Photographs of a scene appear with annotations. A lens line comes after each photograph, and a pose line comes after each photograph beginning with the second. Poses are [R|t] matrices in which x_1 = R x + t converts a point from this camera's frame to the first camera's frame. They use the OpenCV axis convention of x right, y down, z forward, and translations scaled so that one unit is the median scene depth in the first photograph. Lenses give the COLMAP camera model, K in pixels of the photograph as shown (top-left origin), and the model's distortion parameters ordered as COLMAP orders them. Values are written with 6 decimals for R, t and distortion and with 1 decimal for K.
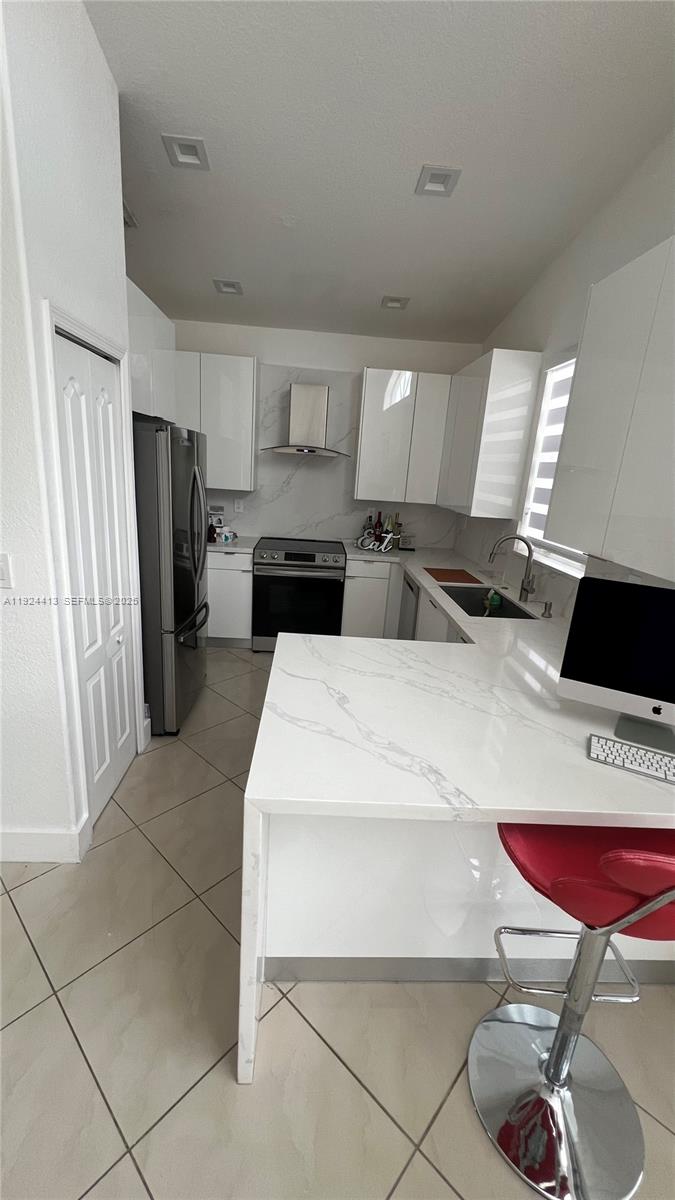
lens RADIAL K [[479.7, 0, 333.8], [0, 479.7, 601.3], [0, 0, 1]] dist [-0.002116, 0.000940]
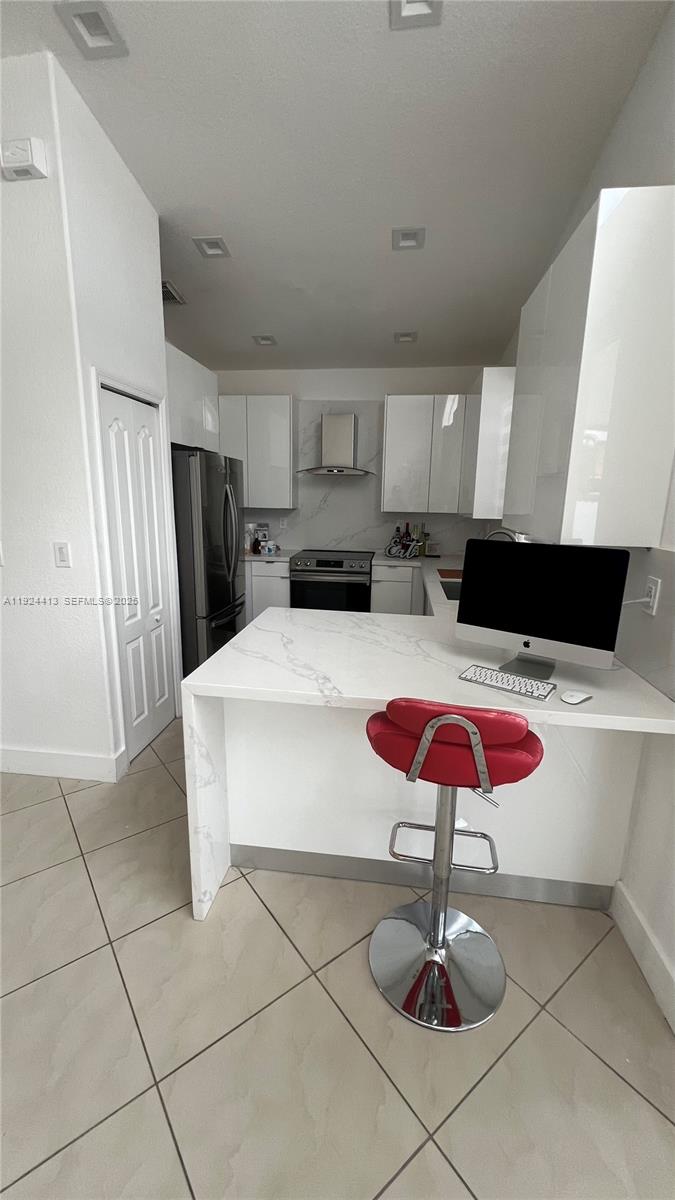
lens RADIAL K [[479.7, 0, 333.1], [0, 479.7, 601.0], [0, 0, 1]] dist [-0.002116, 0.000940]
pose [[0.982781, -0.010925, -0.184449, 0.236190], [-0.001014, 0.997916, -0.064512, 0.111232], [0.184769, 0.063588, 0.980723, -0.158443]]
